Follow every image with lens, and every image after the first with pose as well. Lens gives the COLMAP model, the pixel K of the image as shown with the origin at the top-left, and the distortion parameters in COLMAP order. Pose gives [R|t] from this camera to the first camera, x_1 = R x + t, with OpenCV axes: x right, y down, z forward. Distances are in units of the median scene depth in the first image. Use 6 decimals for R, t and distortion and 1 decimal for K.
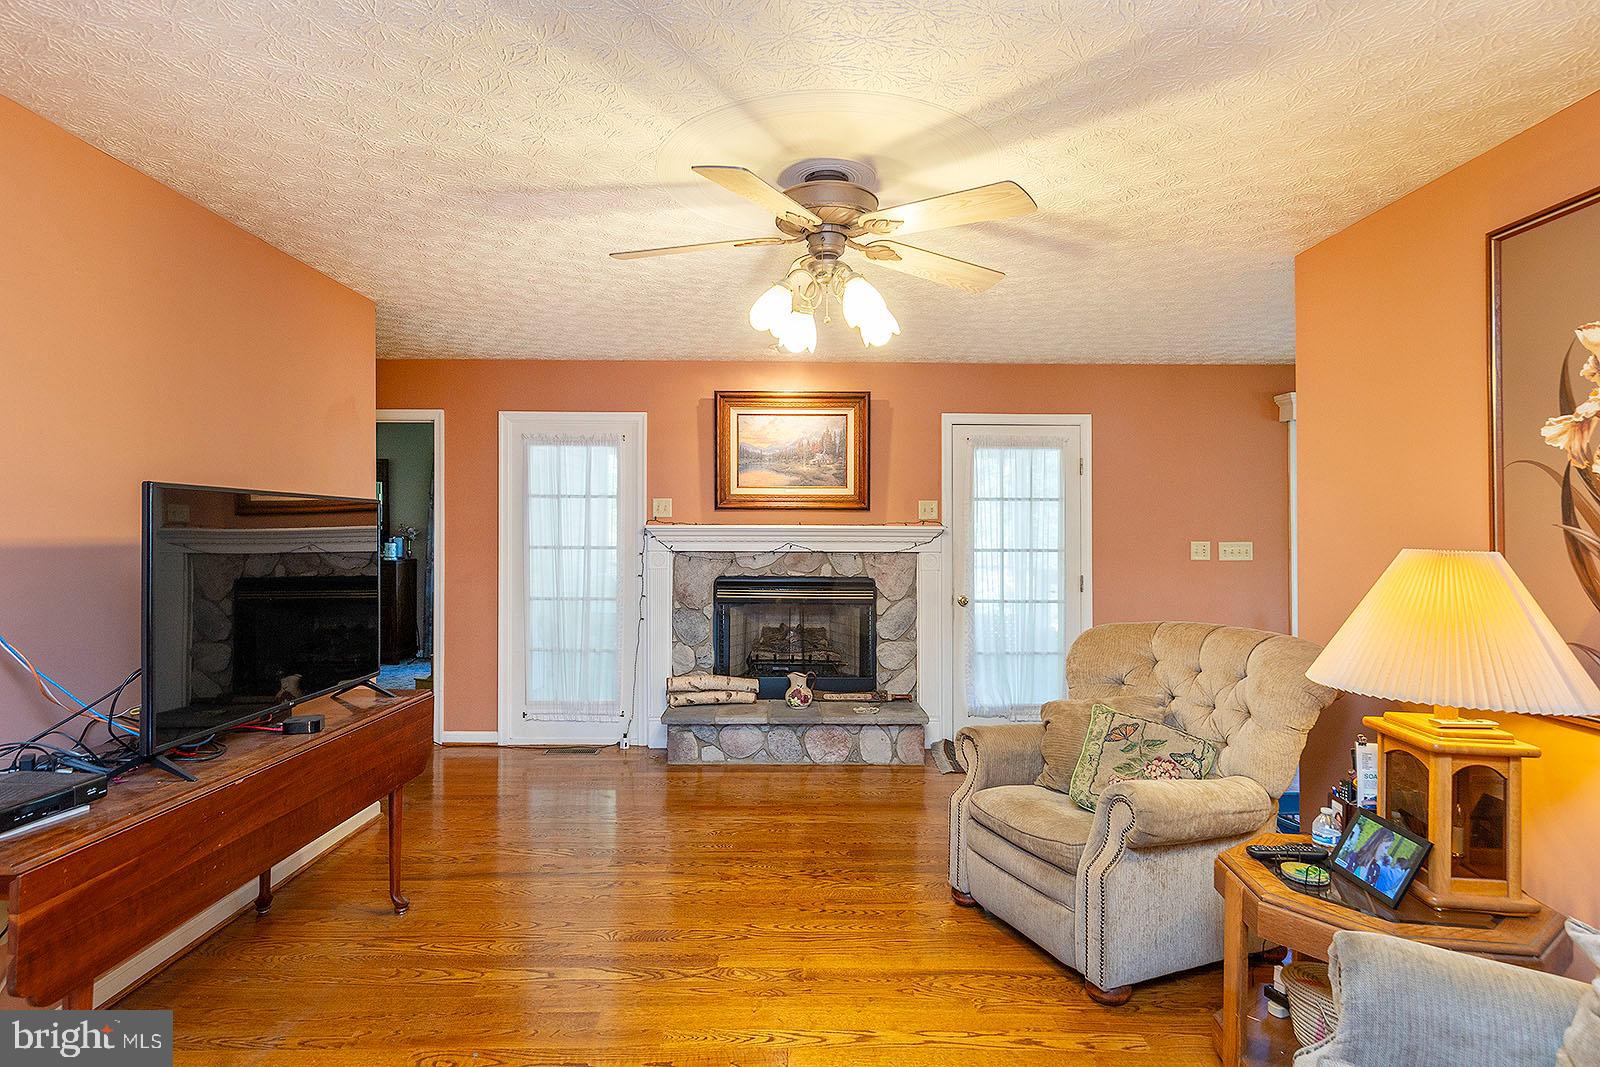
lens RADIAL K [[825.7, 0, 801.5], [0, 825.7, 511.1], [0, 0, 1]] dist [0.003920, 0.000950]
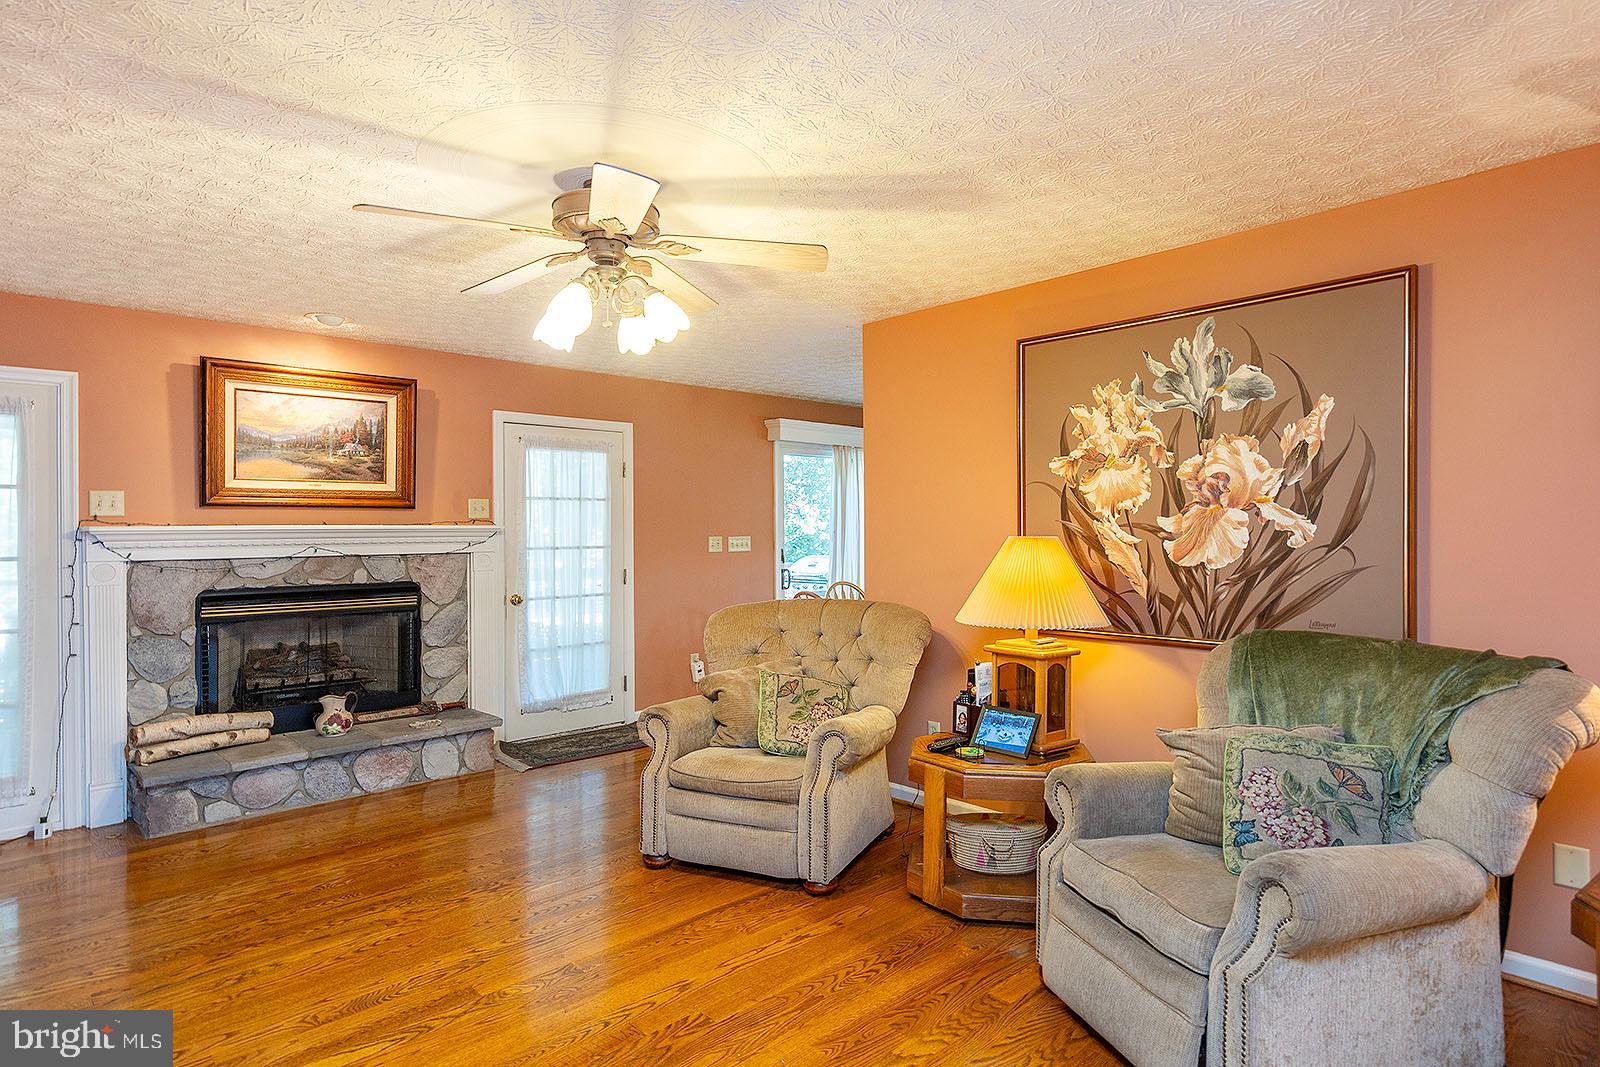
lens RADIAL K [[839.7, 0, 764.8], [0, 839.7, 520.7], [0, 0, 1]] dist [0.001699, 0.000743]
pose [[0.745876, -0.003550, 0.666075, -0.255295], [-0.004956, 0.999929, 0.010879, 0.000400], [-0.666066, -0.011415, 0.745805, 0.042658]]
